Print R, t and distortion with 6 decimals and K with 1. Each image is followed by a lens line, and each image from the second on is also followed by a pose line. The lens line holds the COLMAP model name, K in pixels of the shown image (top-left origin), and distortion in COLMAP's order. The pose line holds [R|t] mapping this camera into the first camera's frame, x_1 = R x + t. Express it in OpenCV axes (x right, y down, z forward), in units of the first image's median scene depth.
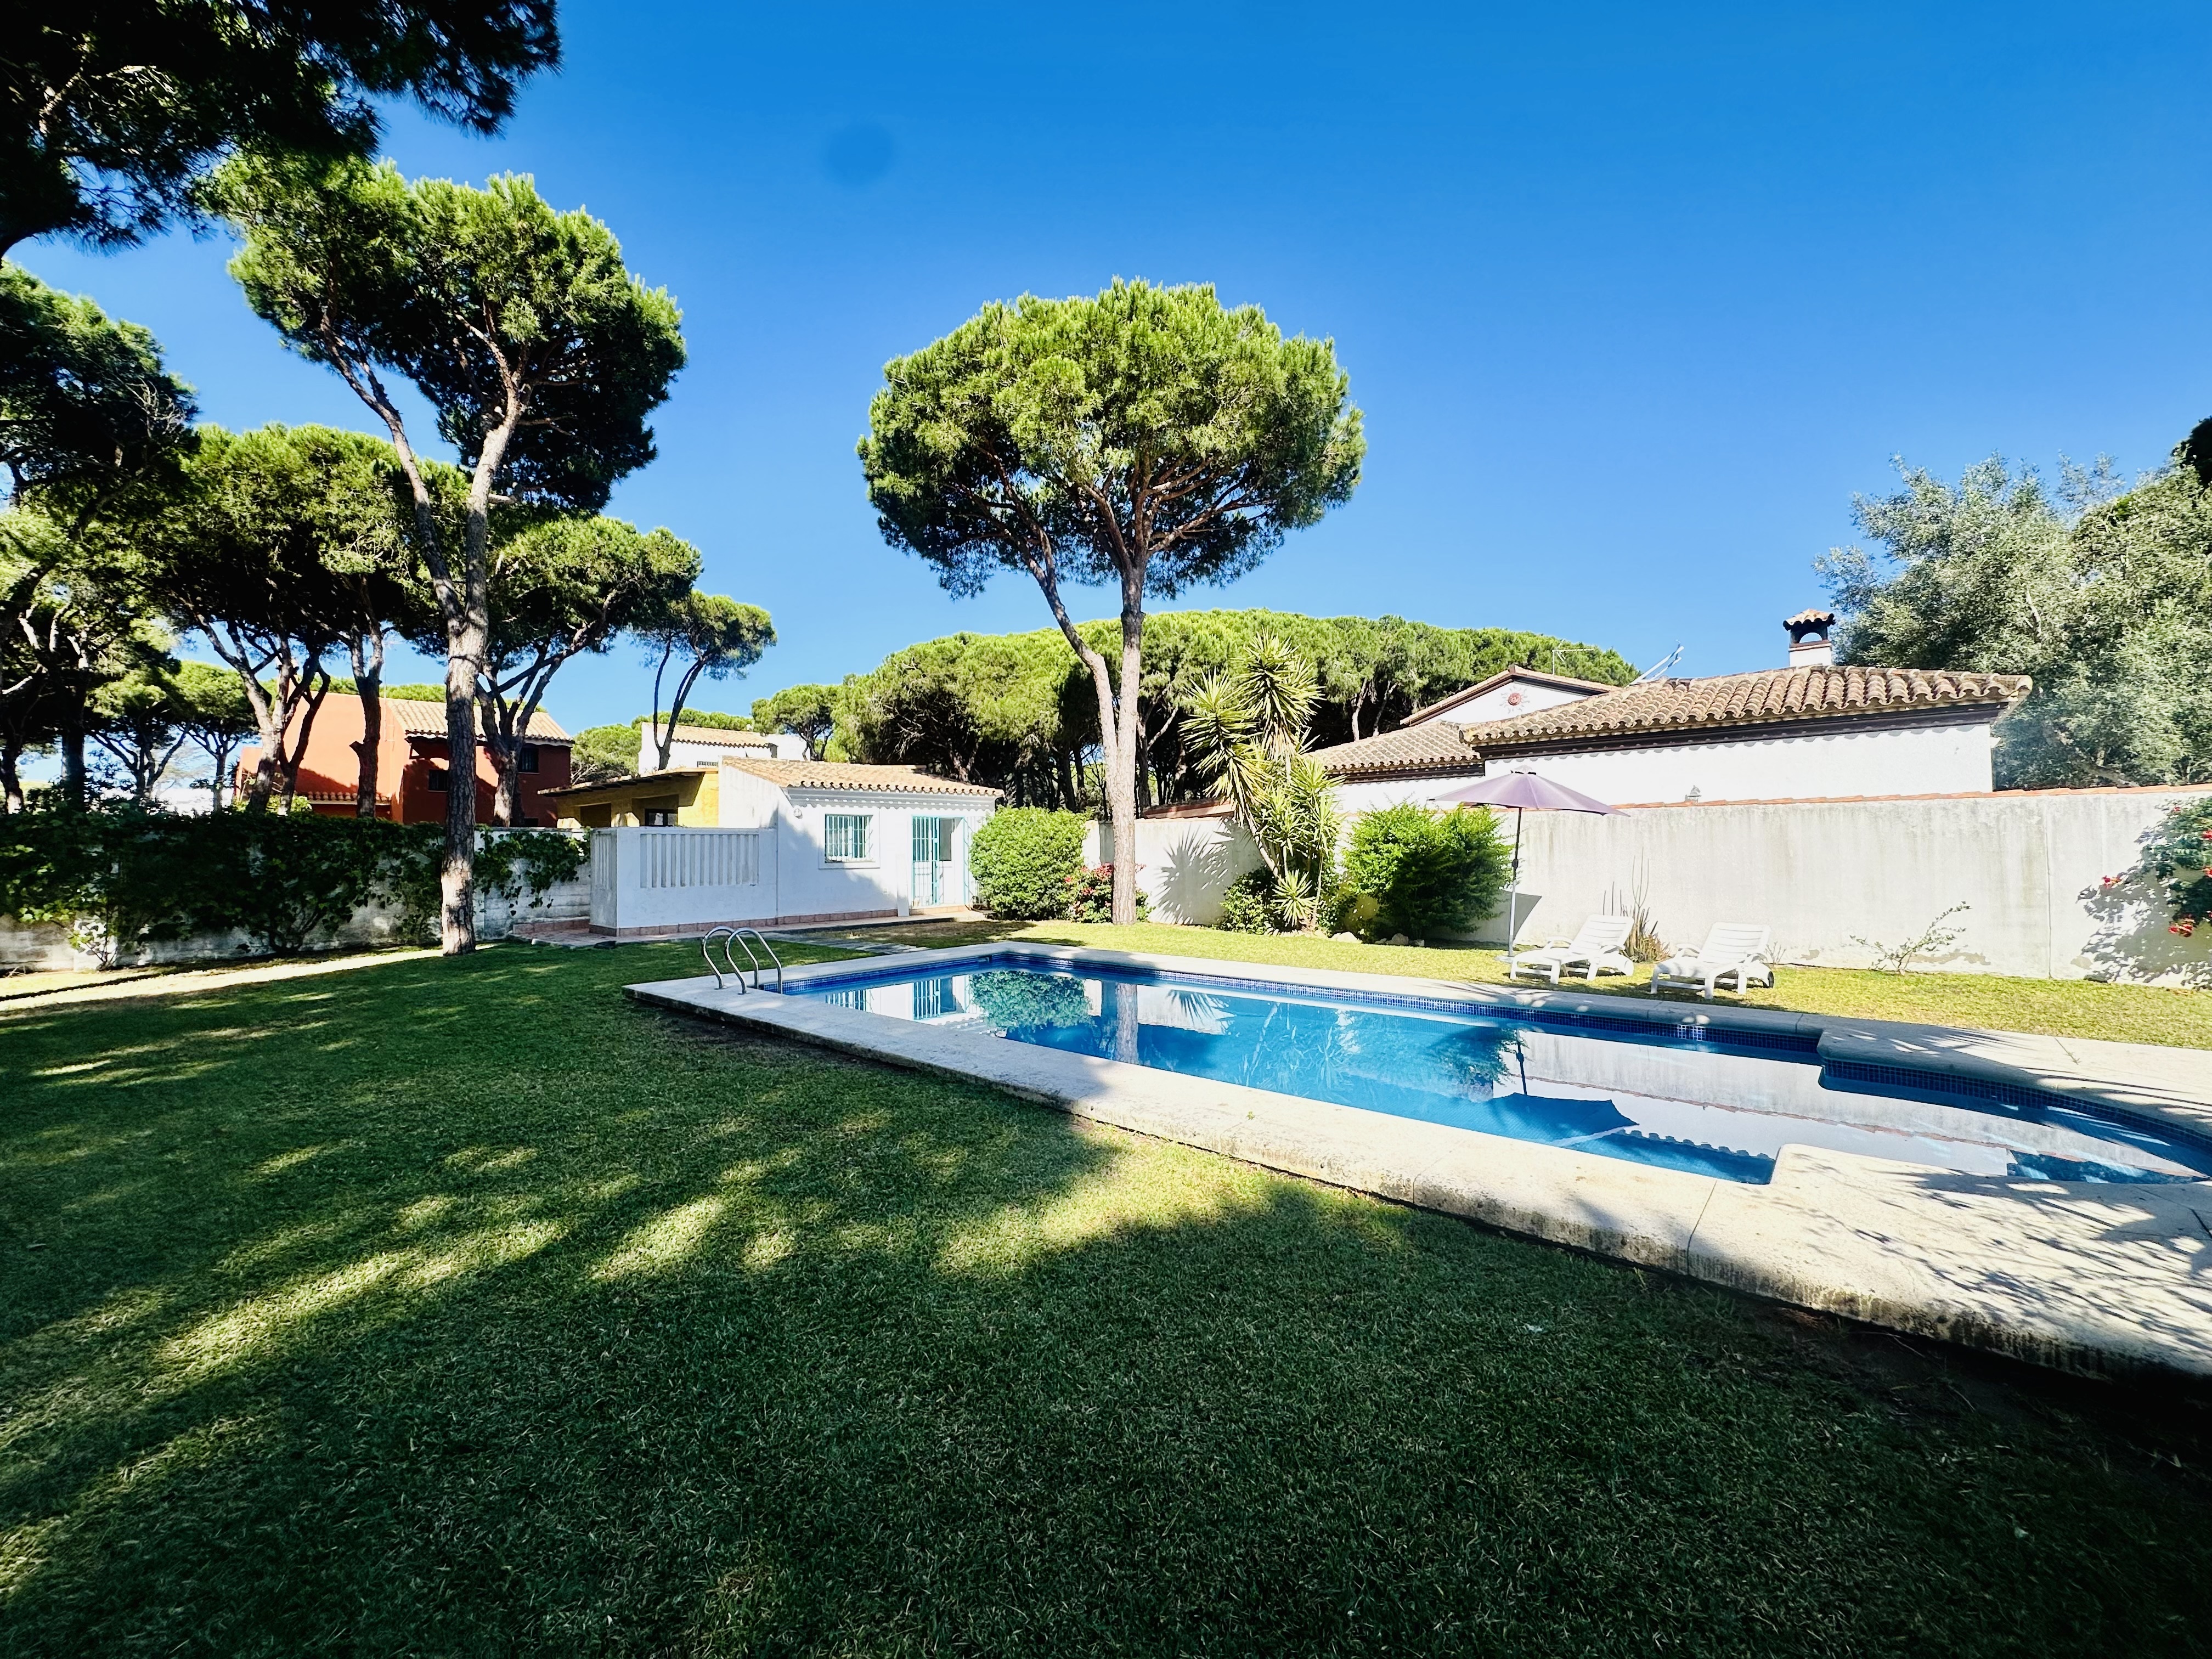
lens RADIAL K [[886.6, 0, 1094.3], [0, 886.6, 811.6], [0, 0, 1]] dist [-0.004191, 0.000617]
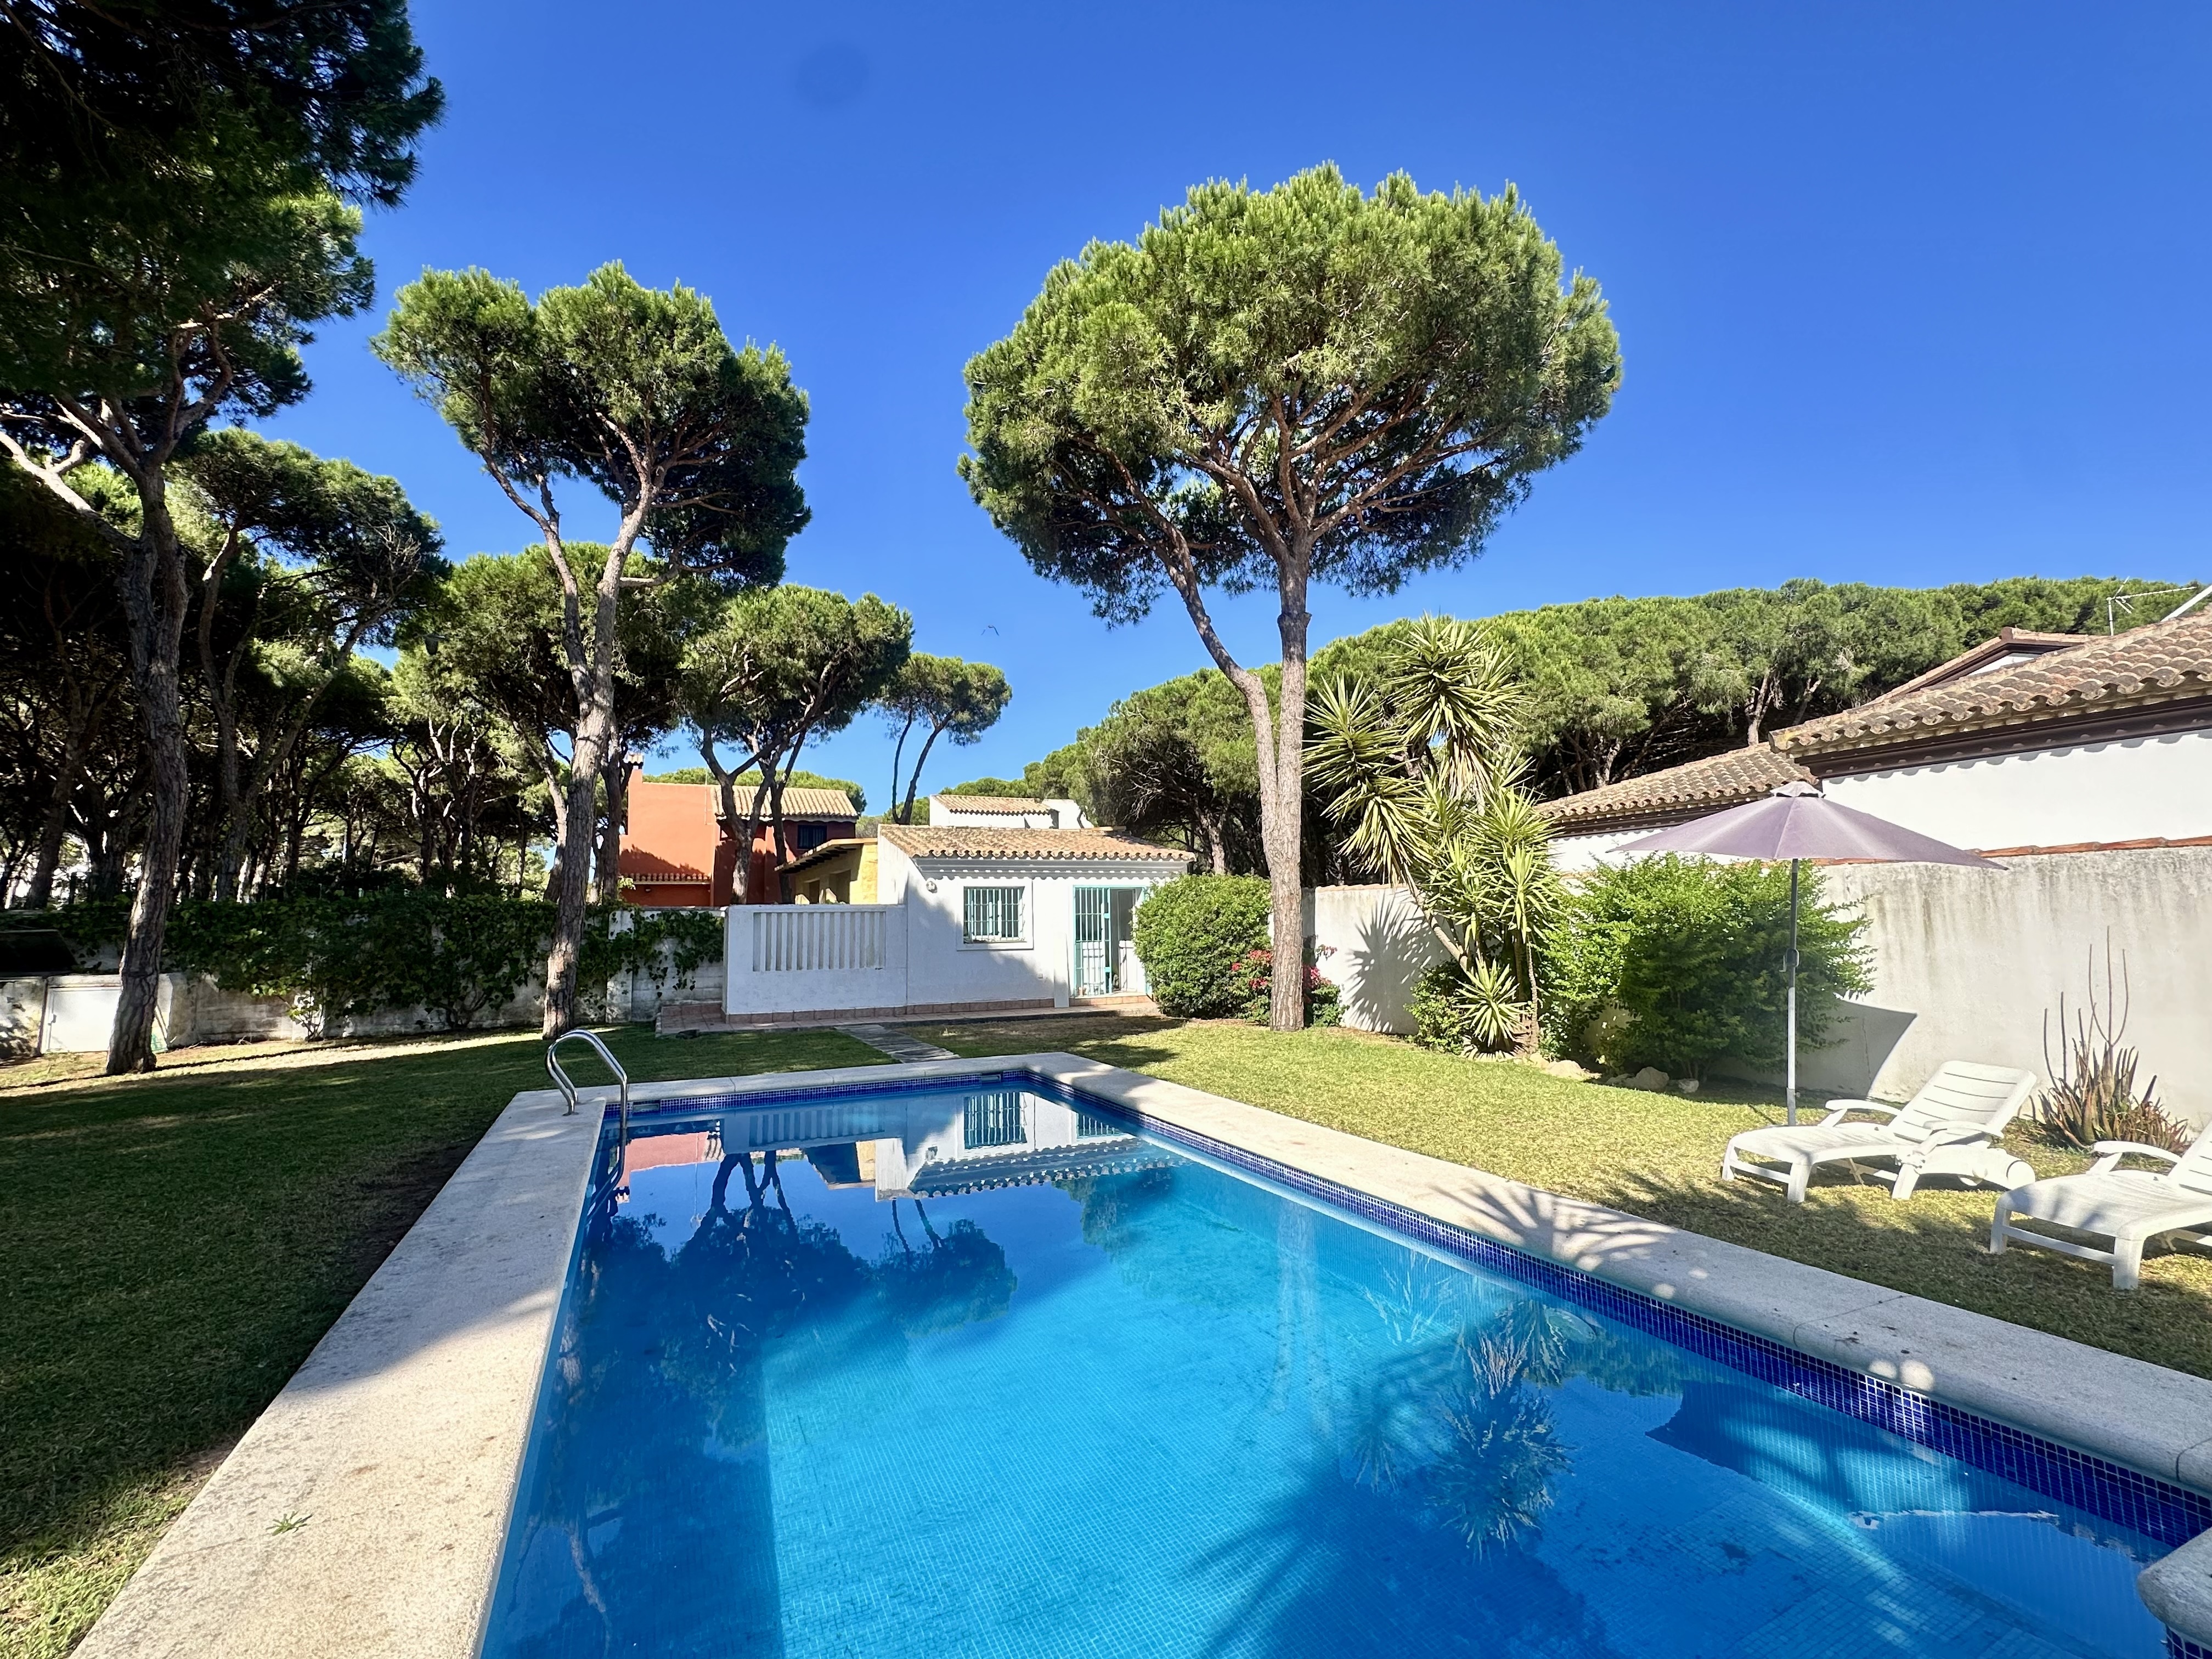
lens RADIAL K [[980.3, 0, 1103.7], [0, 980.3, 812.9], [0, 0, 1]] dist [-0.003099, -0.000153]
pose [[0.920304, -0.047416, -0.388319, 0.210538], [0.021775, 0.997297, -0.070169, 0.000673], [0.390596, 0.056121, 0.918850, 0.170545]]
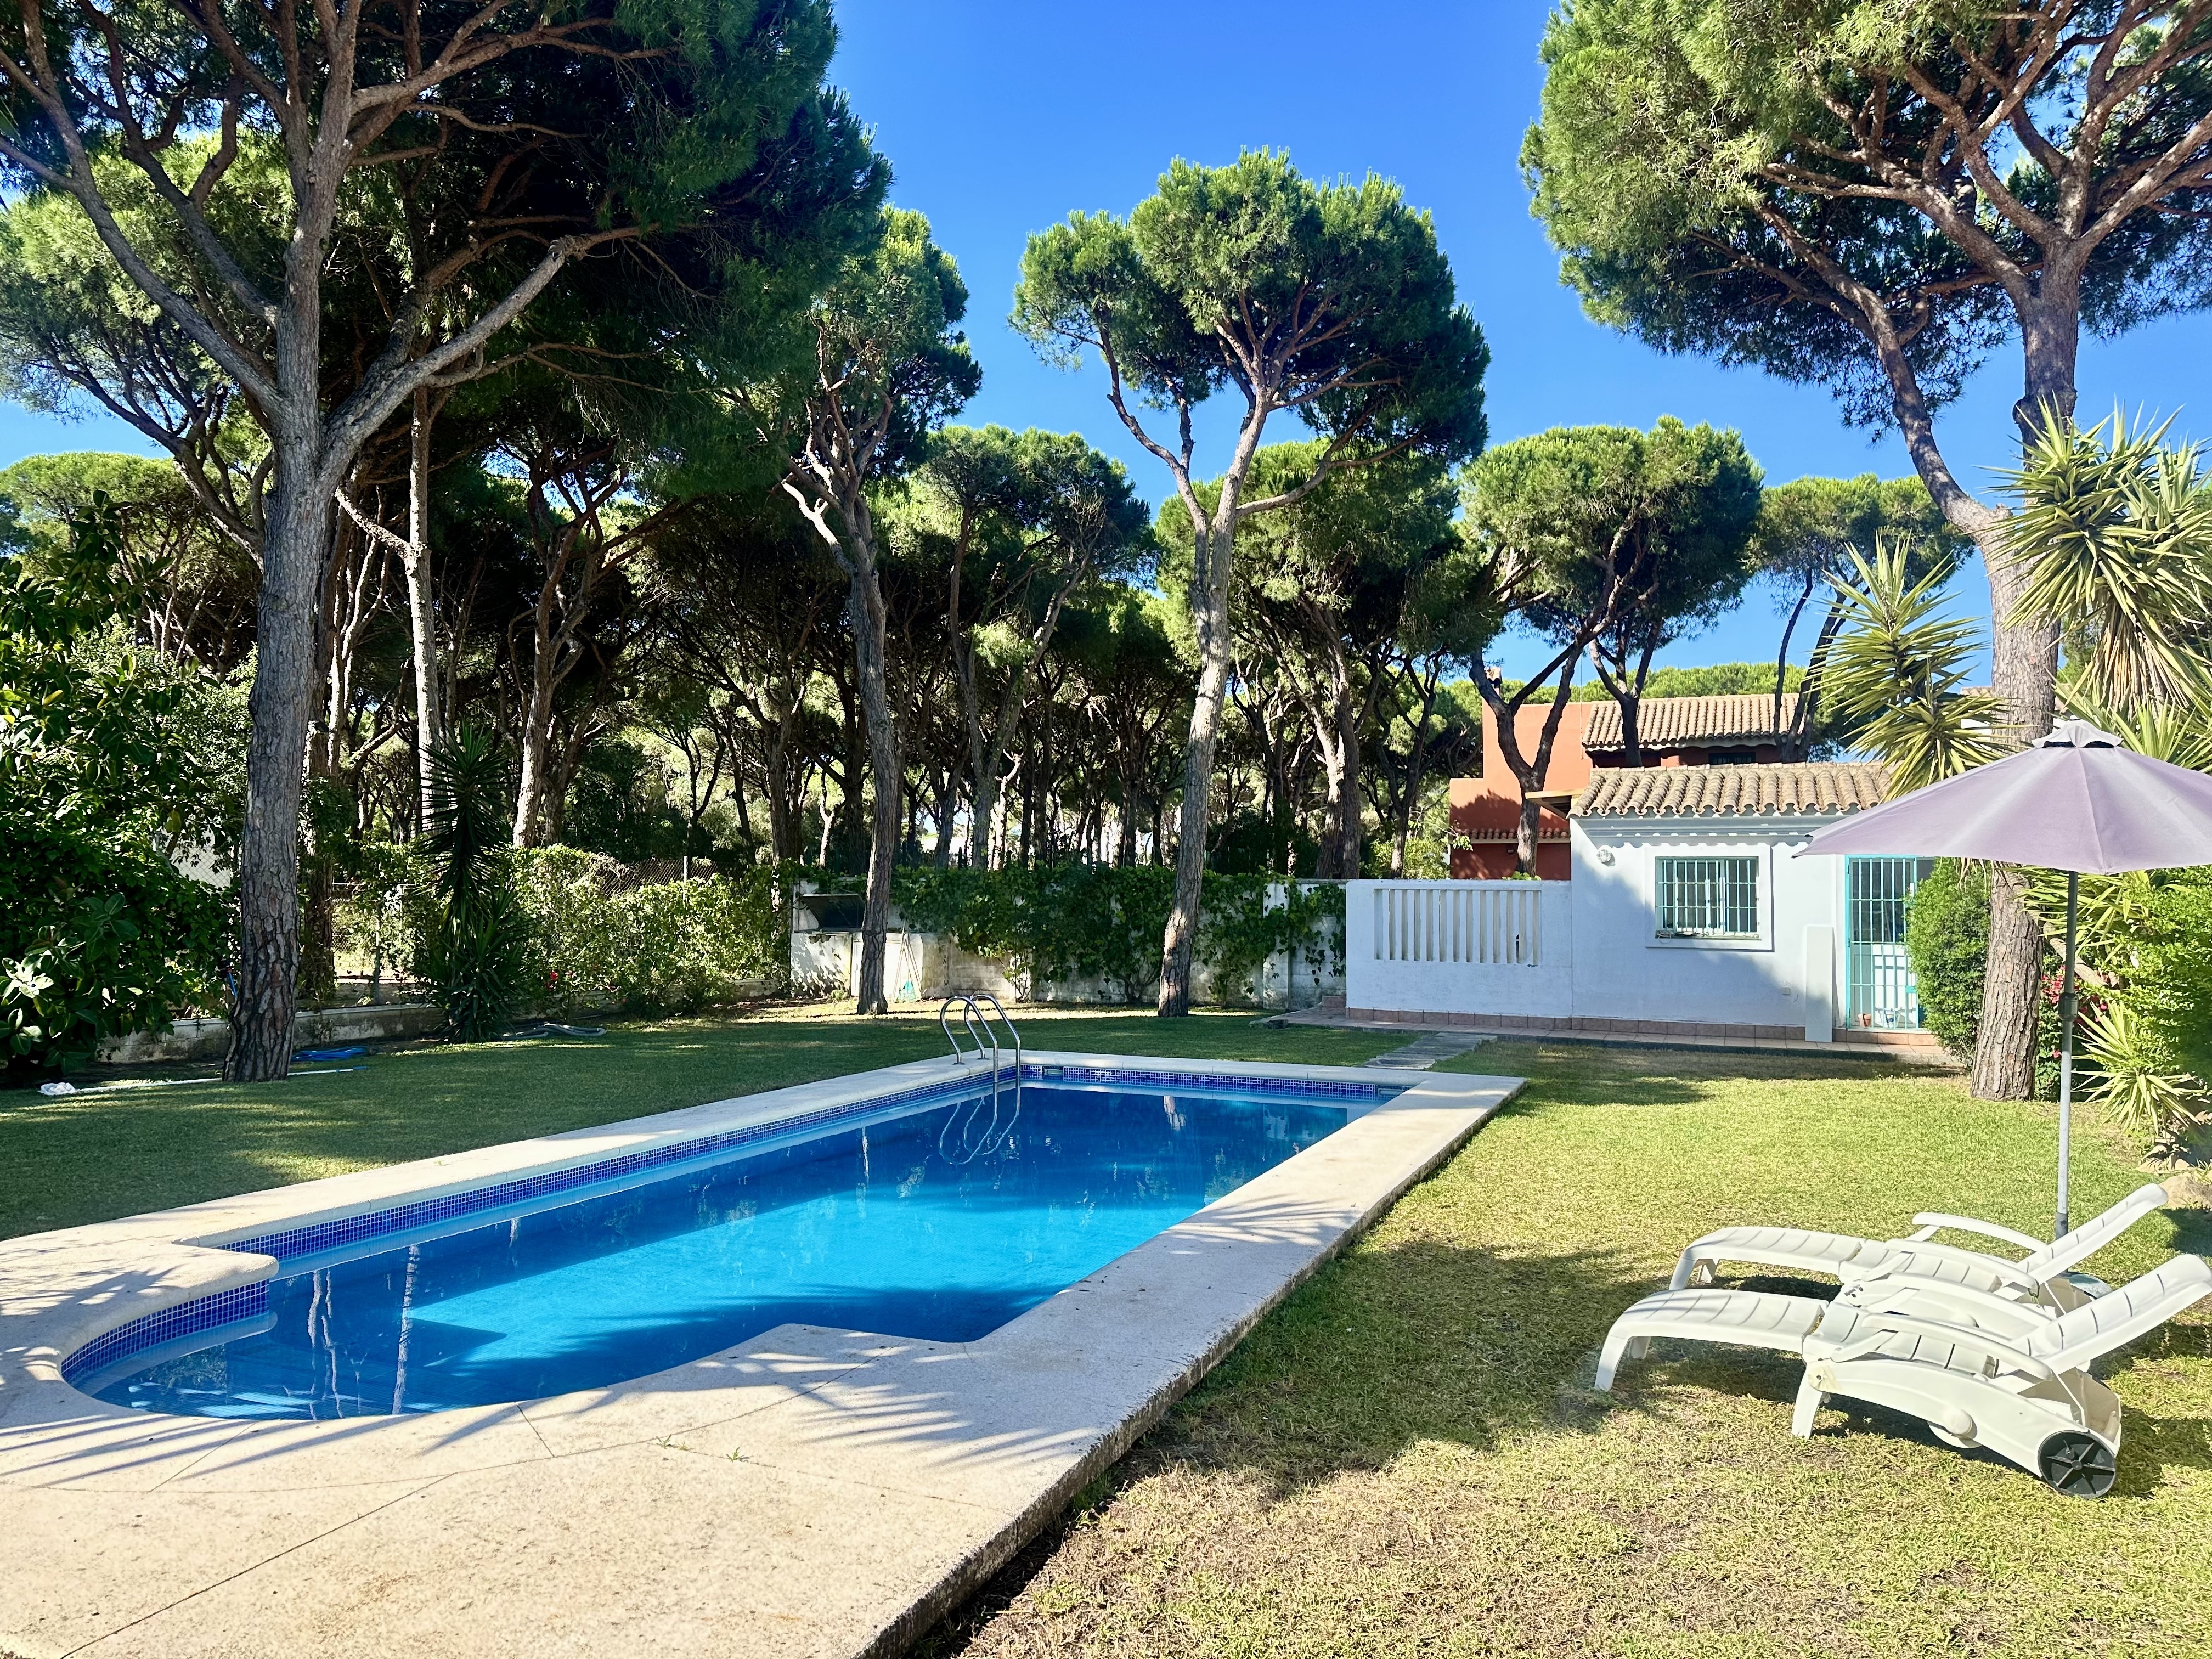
lens RADIAL K [[1553.1, 0, 1082.2], [0, 1553.1, 844.8], [0, 0, 1]] dist [0.022158, -0.017280]
pose [[0.321162, -0.017237, -0.946867, 0.624162], [0.025539, 0.999628, -0.009536, -0.006293], [0.946680, -0.021119, 0.321483, 0.291487]]
